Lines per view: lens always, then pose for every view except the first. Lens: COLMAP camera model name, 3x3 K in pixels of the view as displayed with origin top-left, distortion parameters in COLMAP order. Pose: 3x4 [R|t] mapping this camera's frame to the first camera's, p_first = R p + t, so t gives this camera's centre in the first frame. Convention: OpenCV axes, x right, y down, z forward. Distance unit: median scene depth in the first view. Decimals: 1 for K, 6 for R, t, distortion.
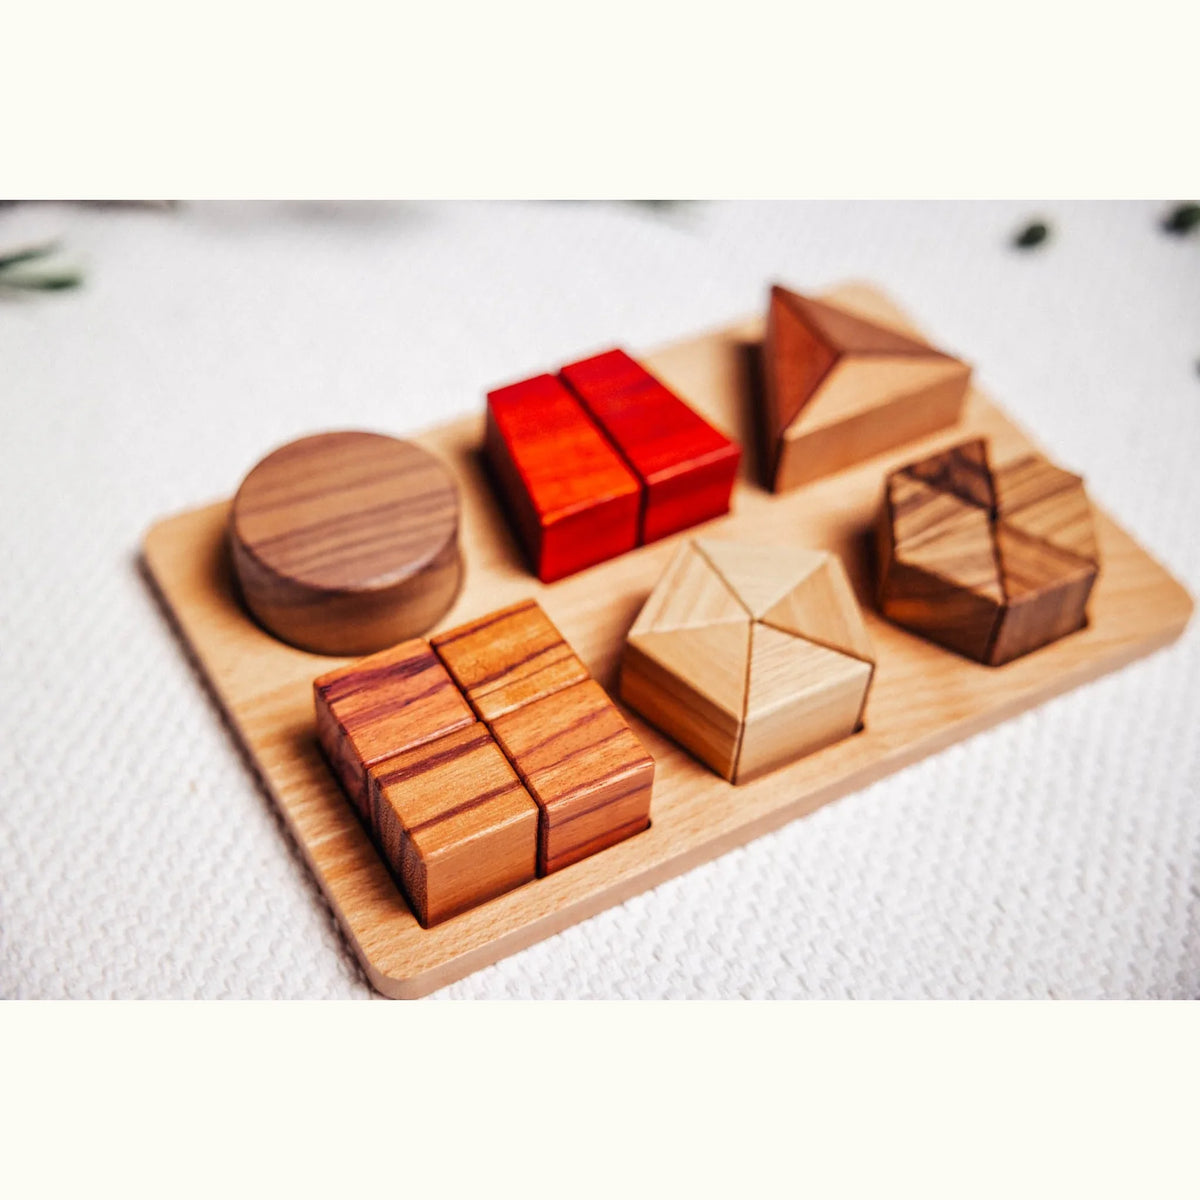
lens RADIAL K [[1852.2, 0, 626.8], [0, 1852.2, 596.9], [0, 0, 1]] dist [0.078198, 0.136708]
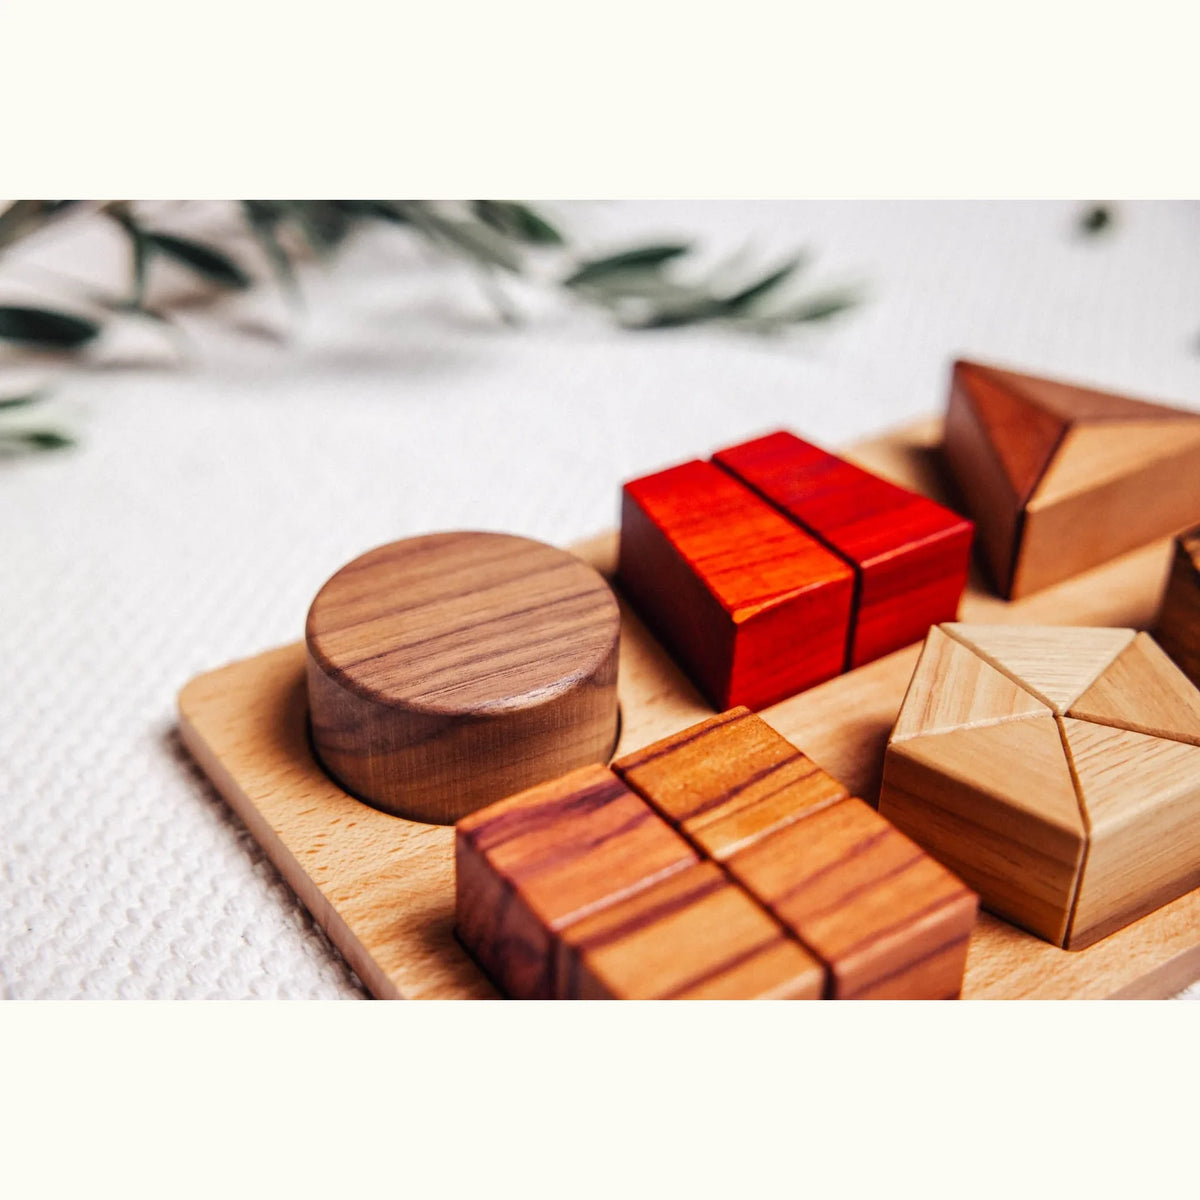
lens RADIAL K [[1852.2, 0, 626.8], [0, 1852.2, 596.9], [0, 0, 1]] dist [0.078198, 0.136708]
pose [[0.996364, -0.072129, 0.045350, -0.124531], [0.080812, 0.968683, -0.234782, 0.122817], [-0.026995, 0.237593, 0.970990, 0.304534]]
